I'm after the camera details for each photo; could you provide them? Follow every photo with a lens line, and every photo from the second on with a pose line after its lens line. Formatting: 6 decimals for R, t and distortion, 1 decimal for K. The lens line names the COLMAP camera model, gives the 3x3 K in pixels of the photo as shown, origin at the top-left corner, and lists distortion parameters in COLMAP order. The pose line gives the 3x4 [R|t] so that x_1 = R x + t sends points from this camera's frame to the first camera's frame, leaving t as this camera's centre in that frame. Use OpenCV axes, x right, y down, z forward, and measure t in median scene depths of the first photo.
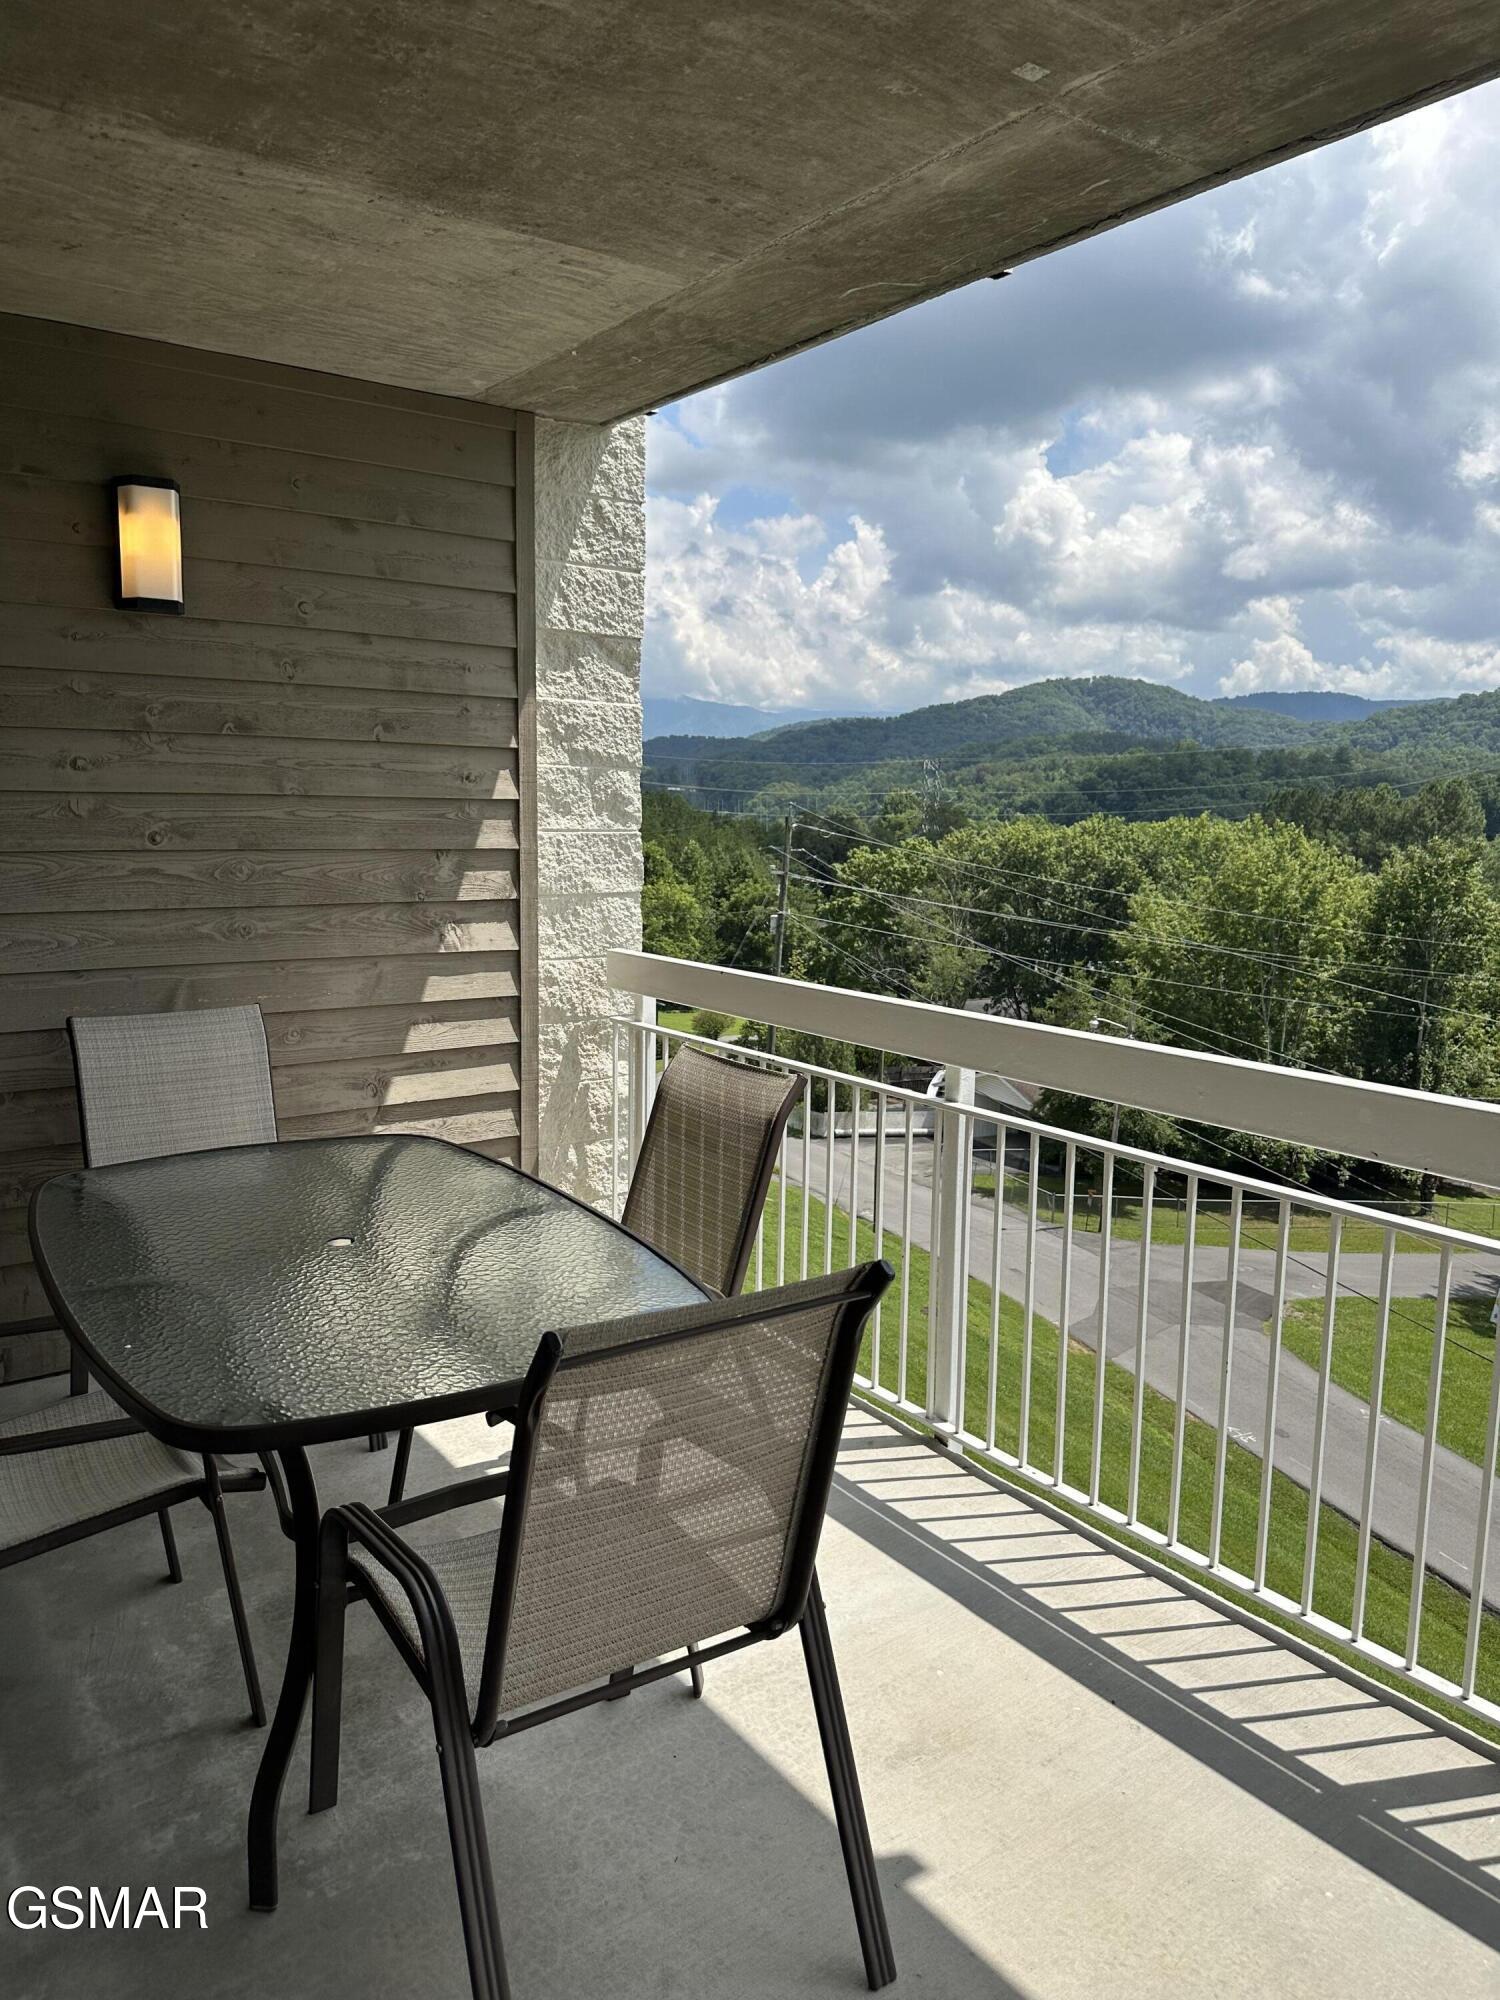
lens RADIAL K [[1358.7, 0, 747.6], [0, 1358.7, 1015.9], [0, 0, 1]] dist [-0.002503, -0.028711]
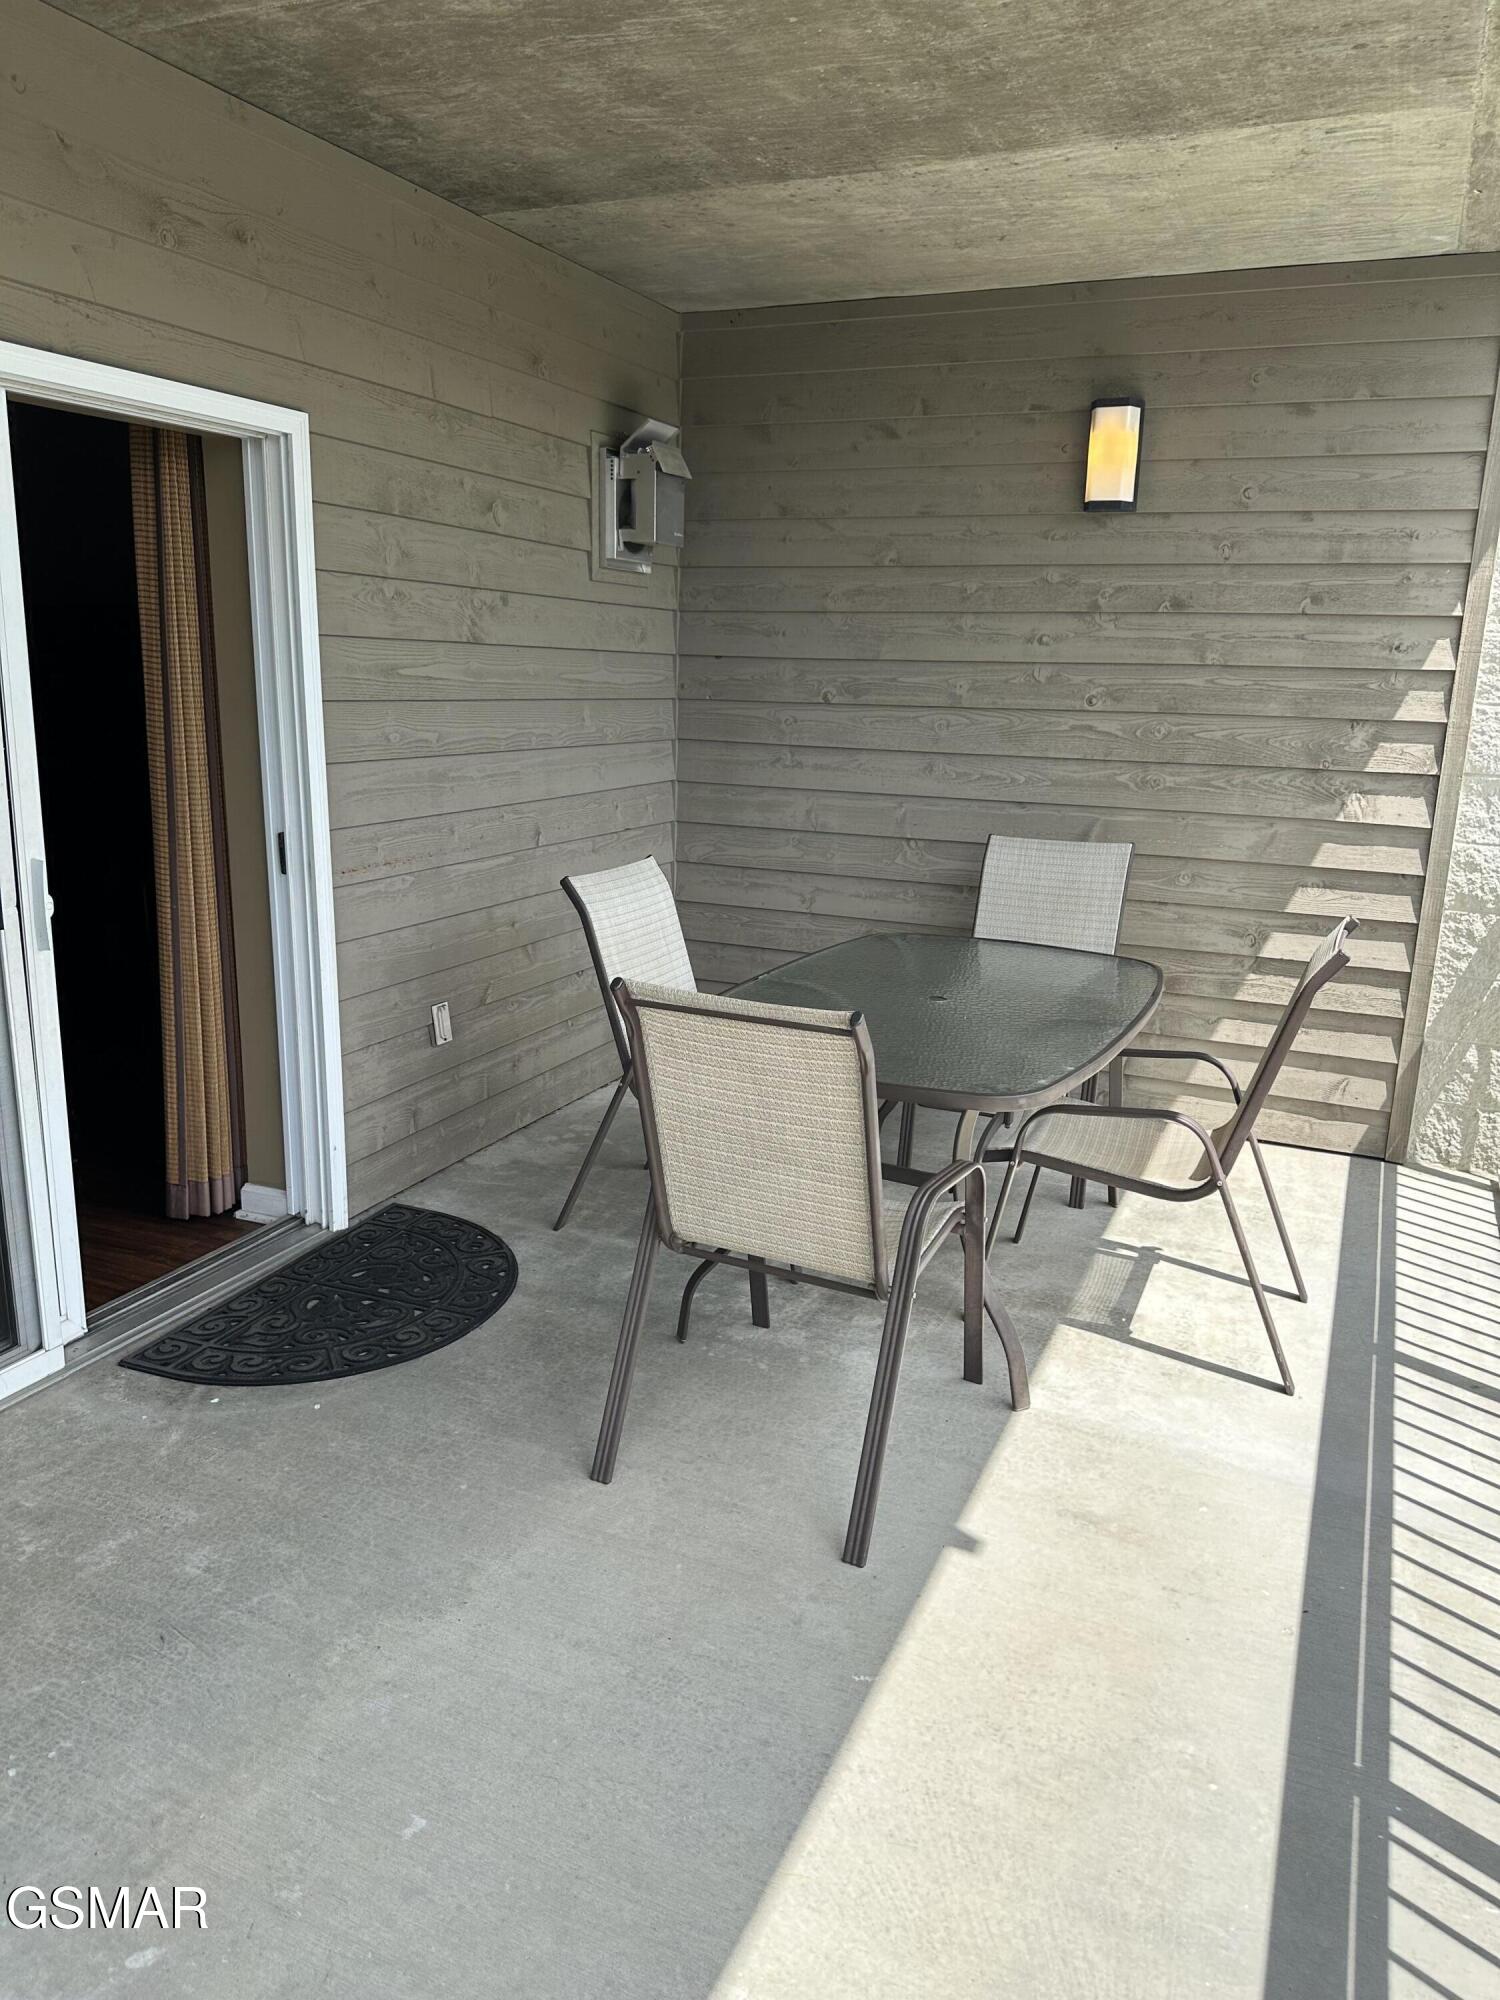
lens RADIAL K [[1358.7, 0, 740.0], [0, 1358.7, 995.3], [0, 0, 1]] dist [-0.002503, -0.028711]
pose [[0.519373, 0.193242, -0.832411, 0.451558], [-0.142949, 0.980017, 0.138318, 0.005942], [0.842506, 0.047154, 0.536618, 0.080452]]
